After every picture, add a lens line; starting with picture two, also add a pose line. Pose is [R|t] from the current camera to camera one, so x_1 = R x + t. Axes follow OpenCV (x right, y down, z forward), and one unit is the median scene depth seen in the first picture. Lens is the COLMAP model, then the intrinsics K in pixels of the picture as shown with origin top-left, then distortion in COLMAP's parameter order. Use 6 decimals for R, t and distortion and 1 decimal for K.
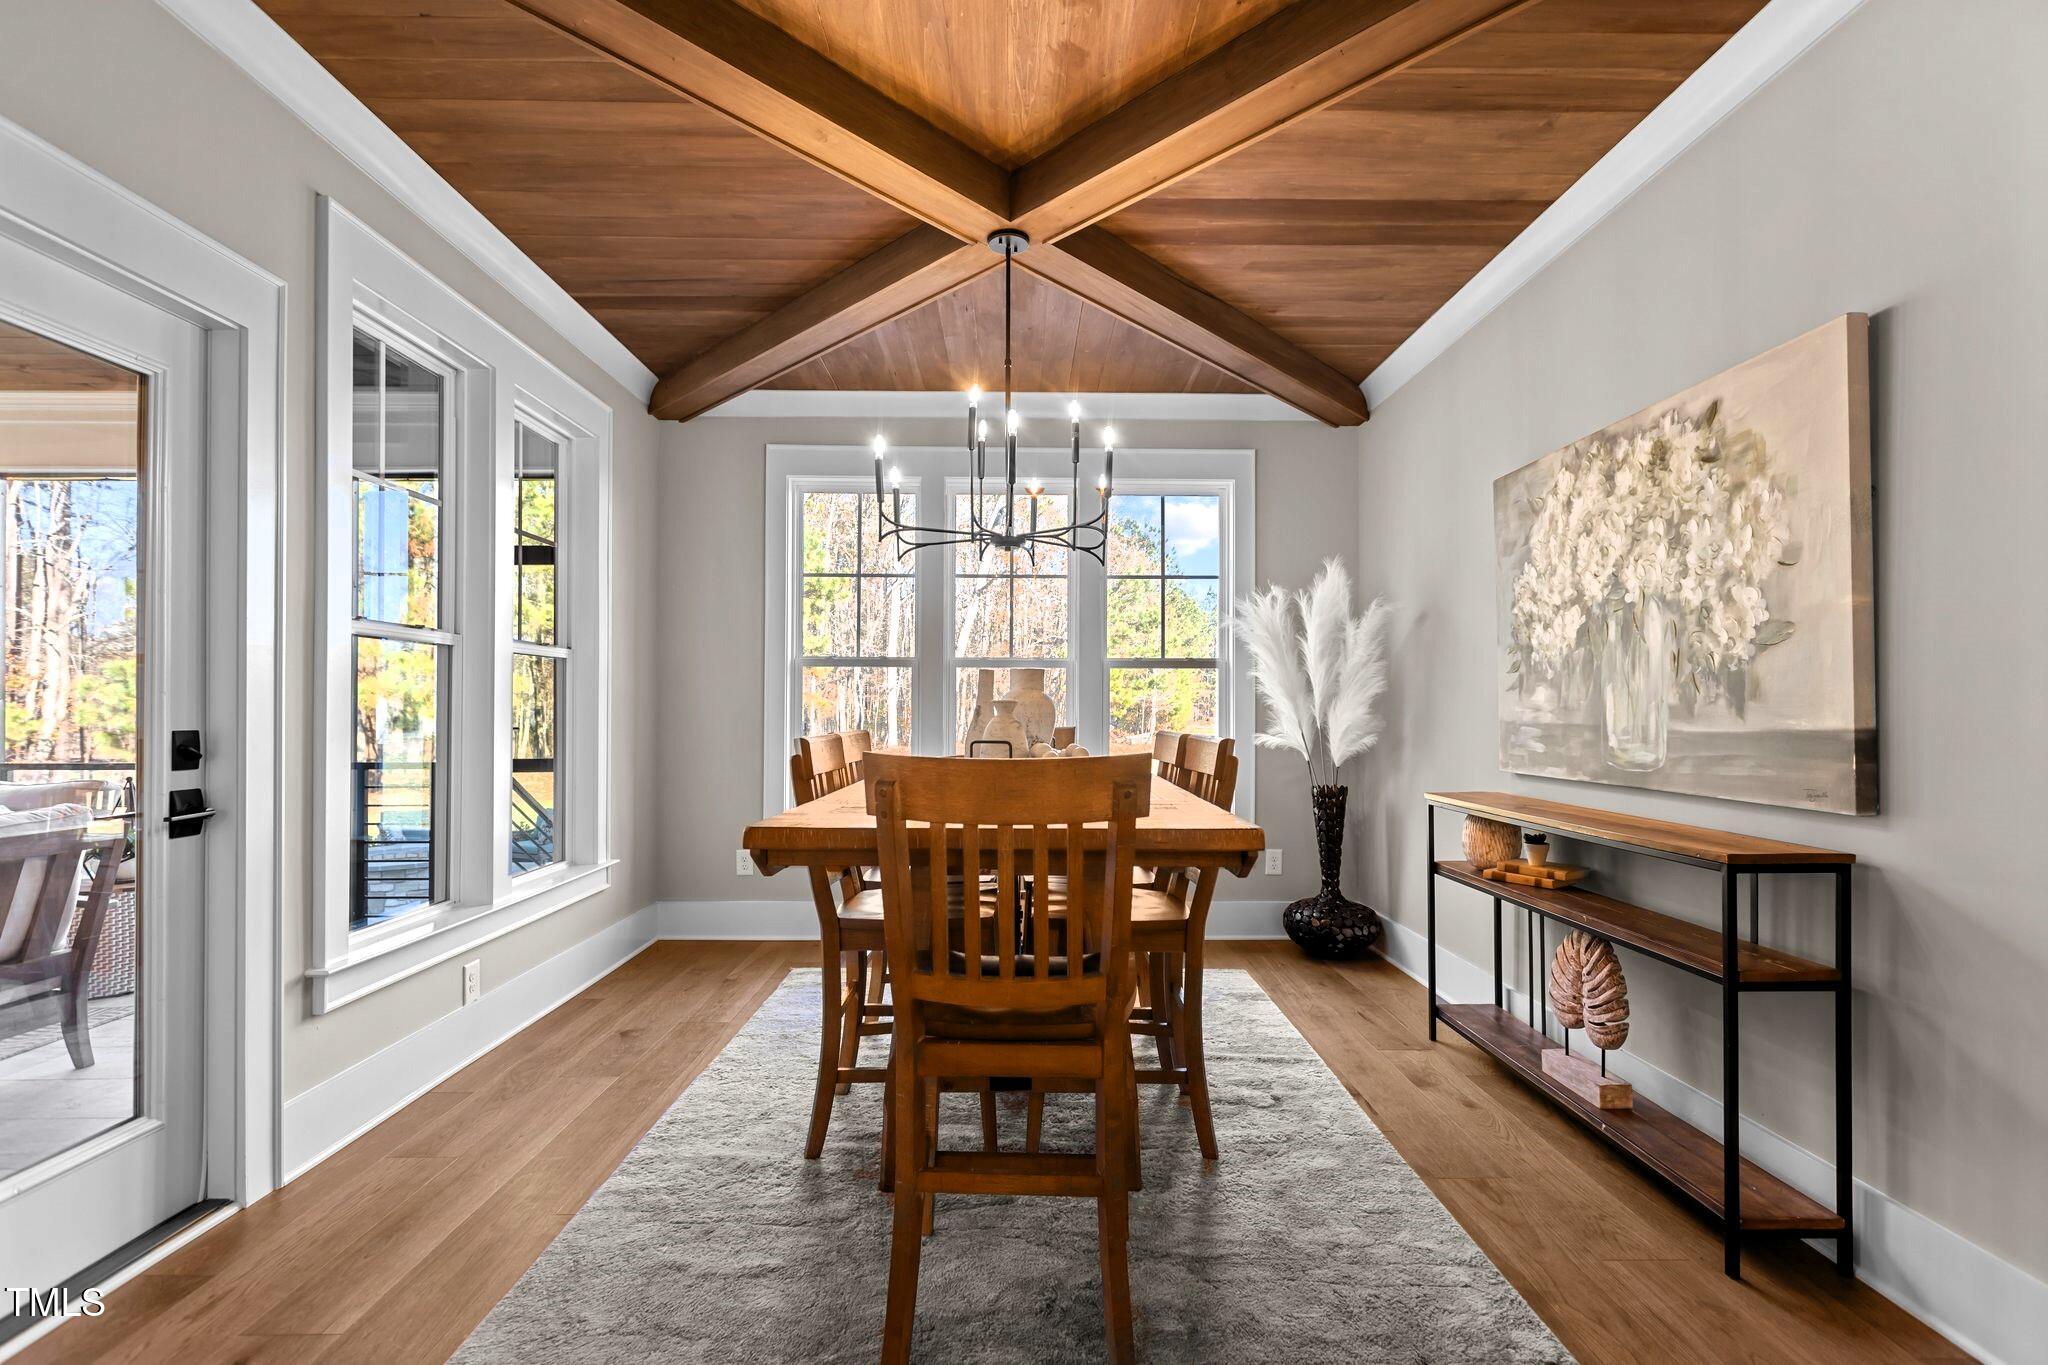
lens RADIAL K [[929.5, 0, 1024.7], [0, 929.5, 693.0], [0, 0, 1]] dist [0.001581, 0.000355]
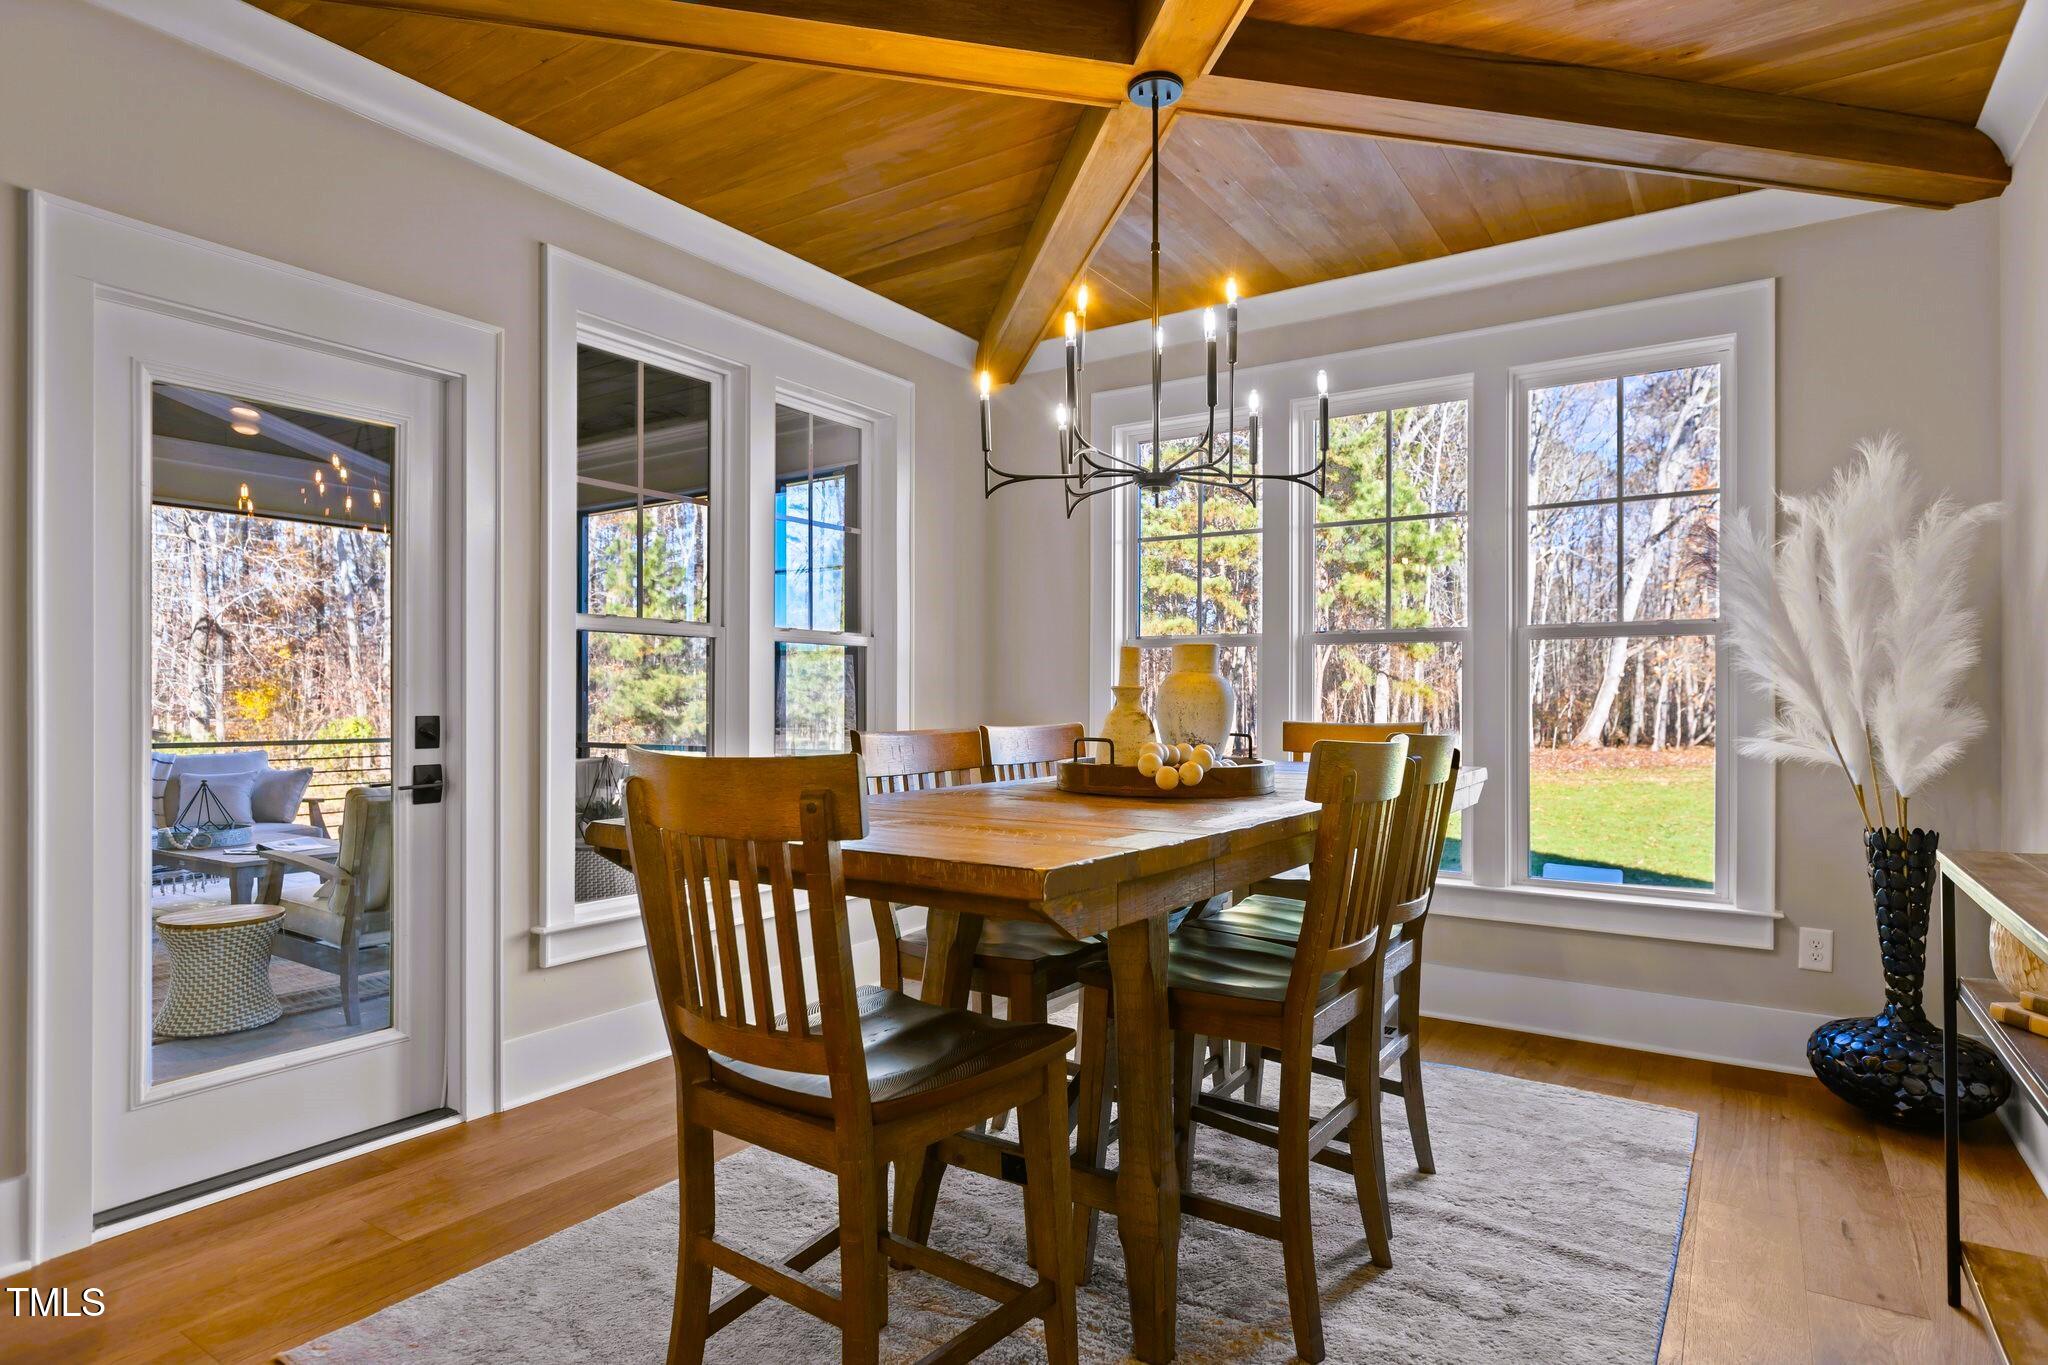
lens RADIAL K [[1098.7, 0, 1024.0], [0, 1098.7, 682.5], [0, 0, 1]] dist [0.005142, -0.000410]
pose [[0.827514, -0.009753, -0.561361, 0.401463], [0.010421, 0.999944, -0.002012, 0.005634], [0.561349, -0.004184, 0.827569, 0.185455]]
